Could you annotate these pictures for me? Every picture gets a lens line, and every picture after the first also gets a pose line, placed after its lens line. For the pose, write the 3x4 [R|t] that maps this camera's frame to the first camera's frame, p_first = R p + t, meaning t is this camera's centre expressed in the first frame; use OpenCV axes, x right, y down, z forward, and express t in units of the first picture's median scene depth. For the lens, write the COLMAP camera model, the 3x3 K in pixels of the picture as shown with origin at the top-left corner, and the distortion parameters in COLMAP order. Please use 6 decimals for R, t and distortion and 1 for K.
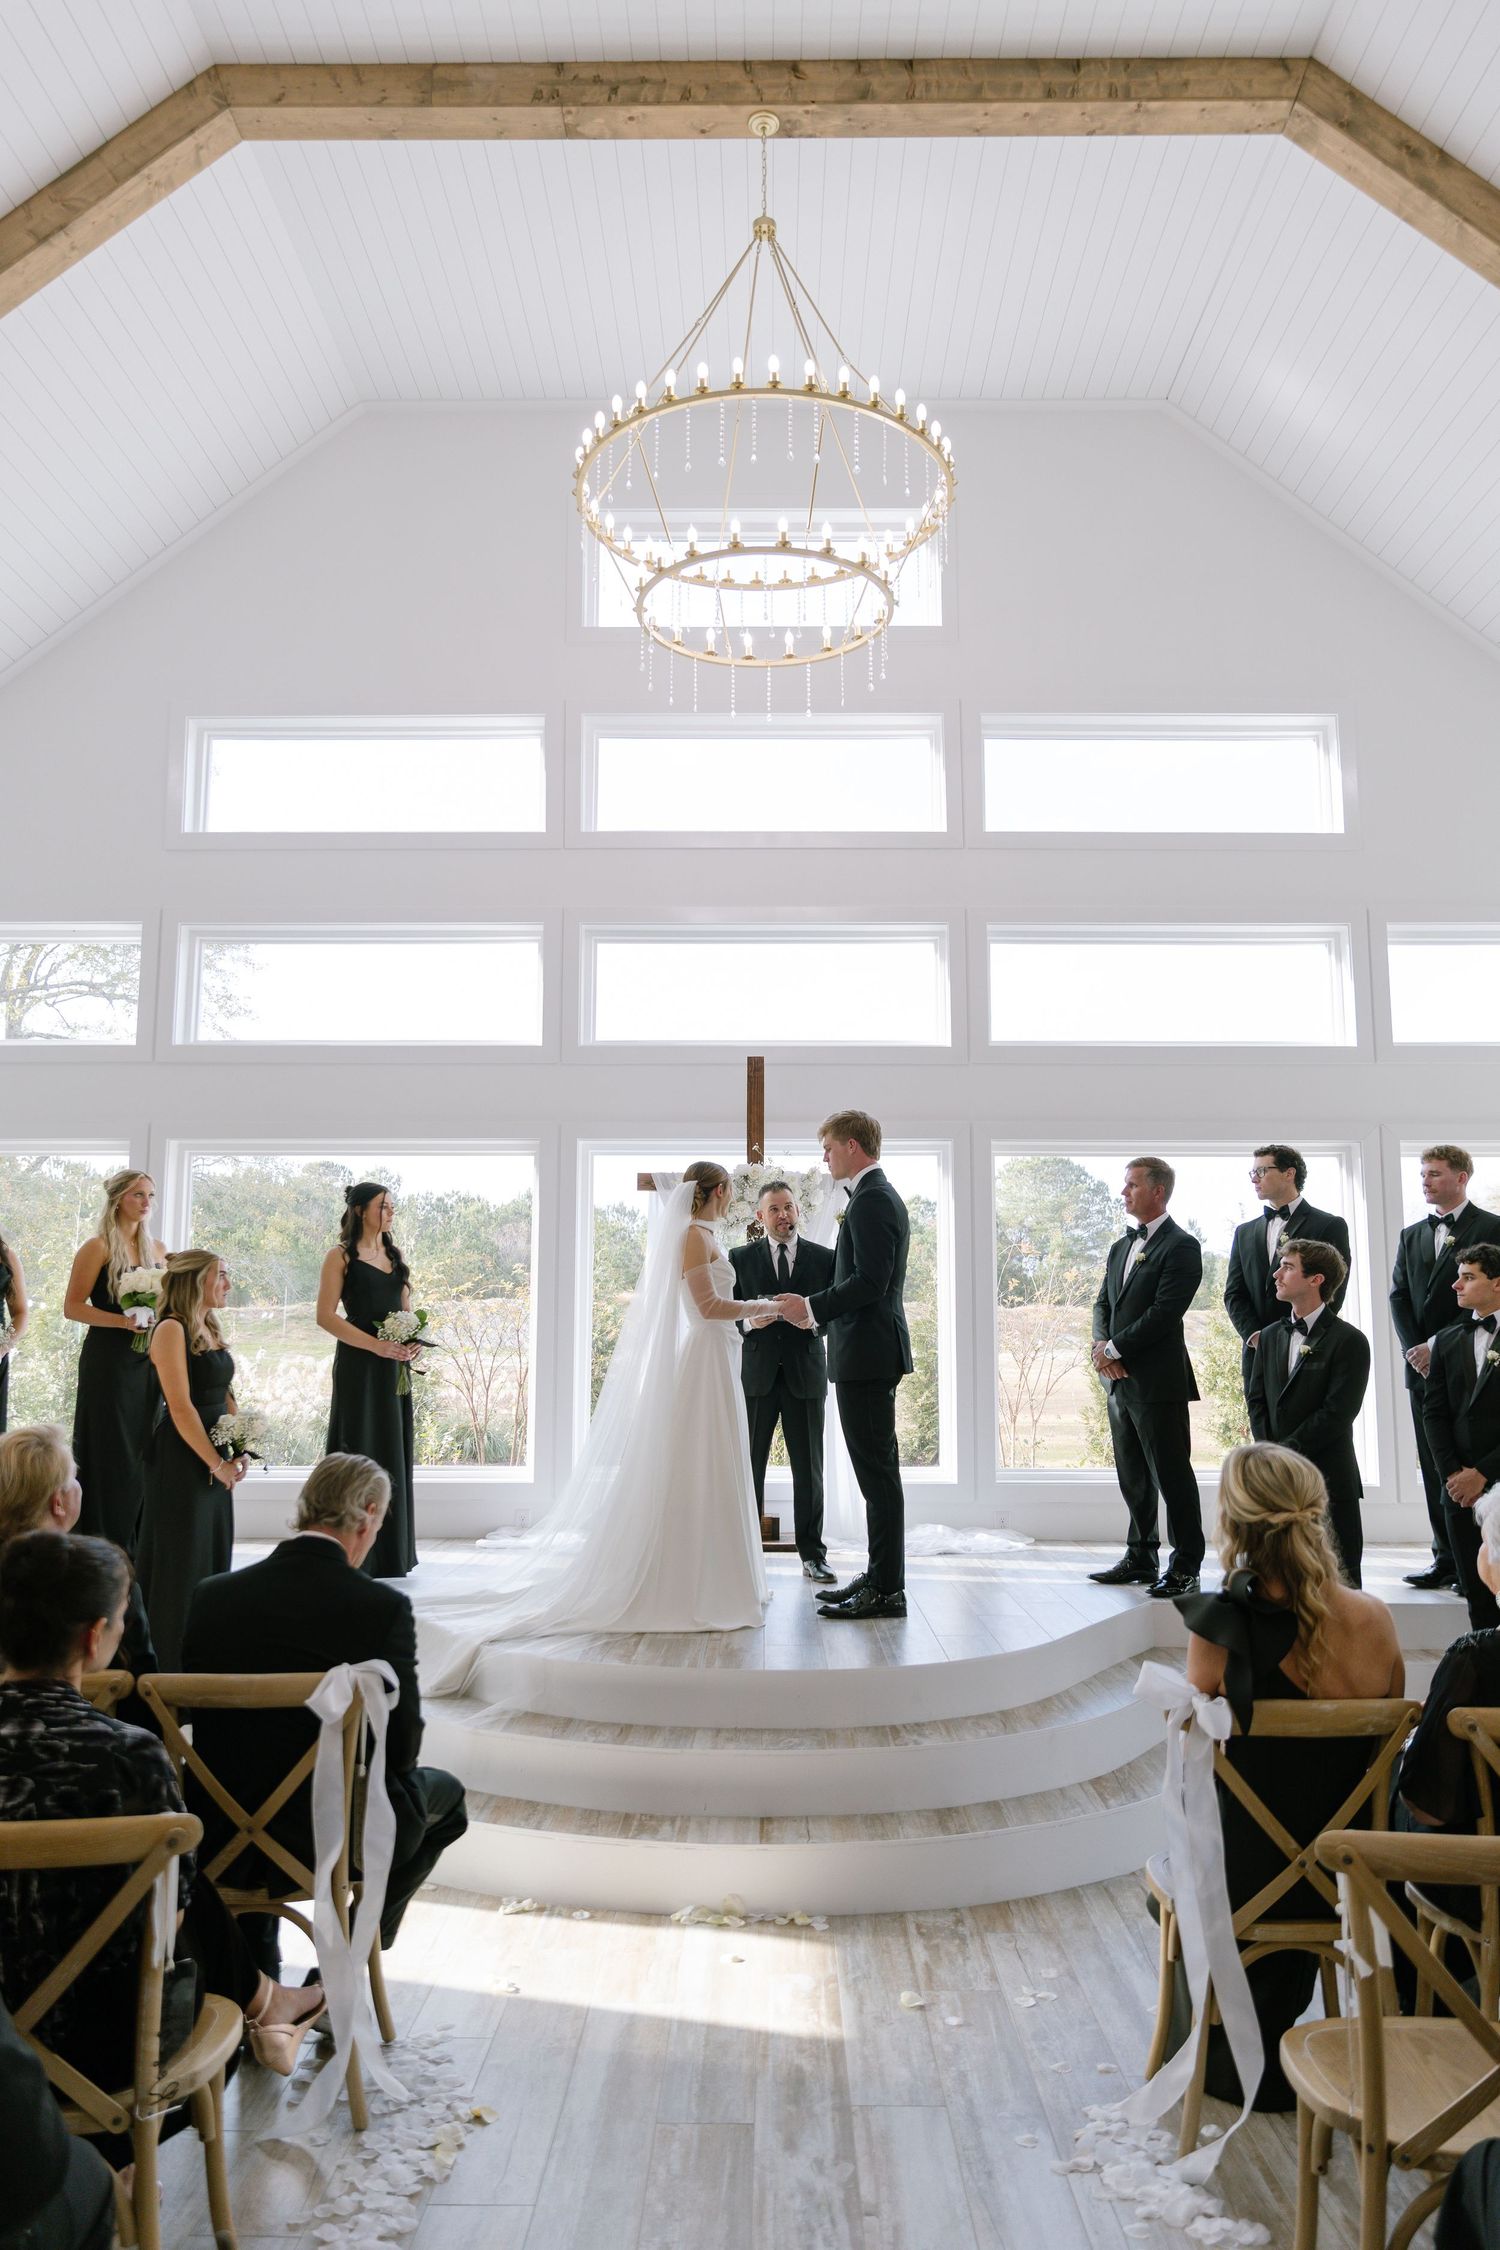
lens RADIAL K [[1533.8, 0, 748.4], [0, 1533.8, 1122.1], [0, 0, 1]] dist [0.027270, -0.001266]
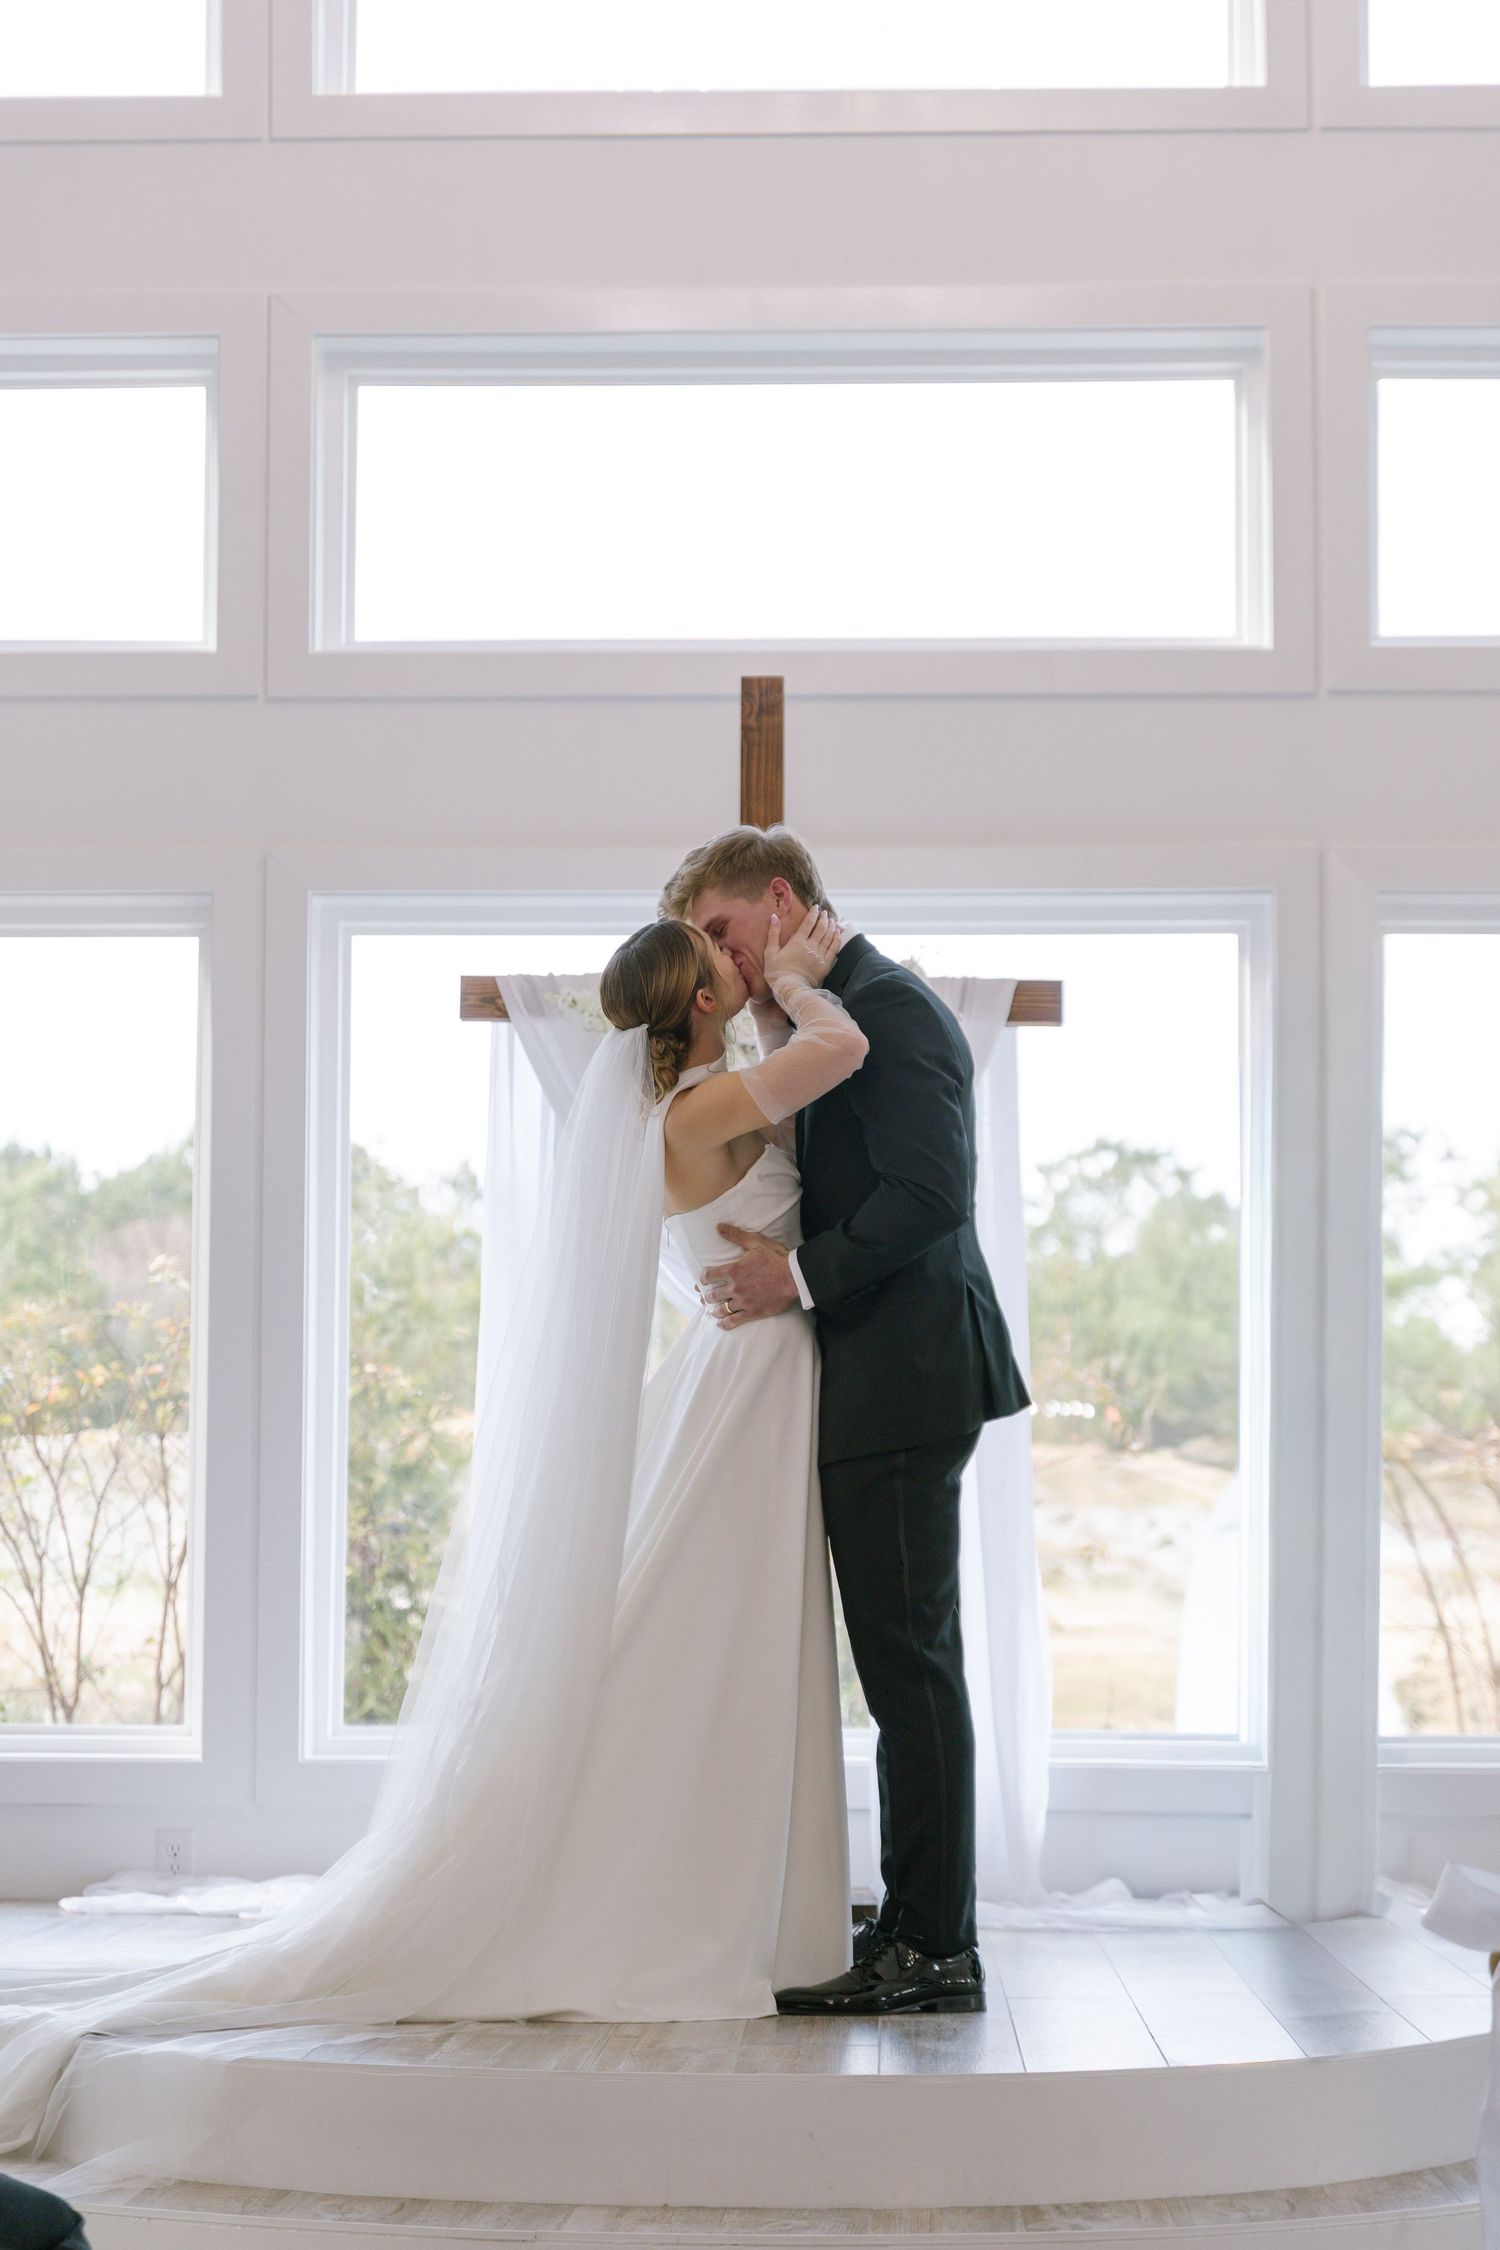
lens RADIAL K [[4582.9, 0, 752.3], [0, 4582.9, 1124.9], [0, 0, 1]] dist [-0.012311, 0.000000]
pose [[0.999772, -0.001307, -0.021296, 0.026714], [0.002200, 0.999118, 0.041935, 0.021938], [0.021222, -0.041973, 0.998893, -0.164786]]
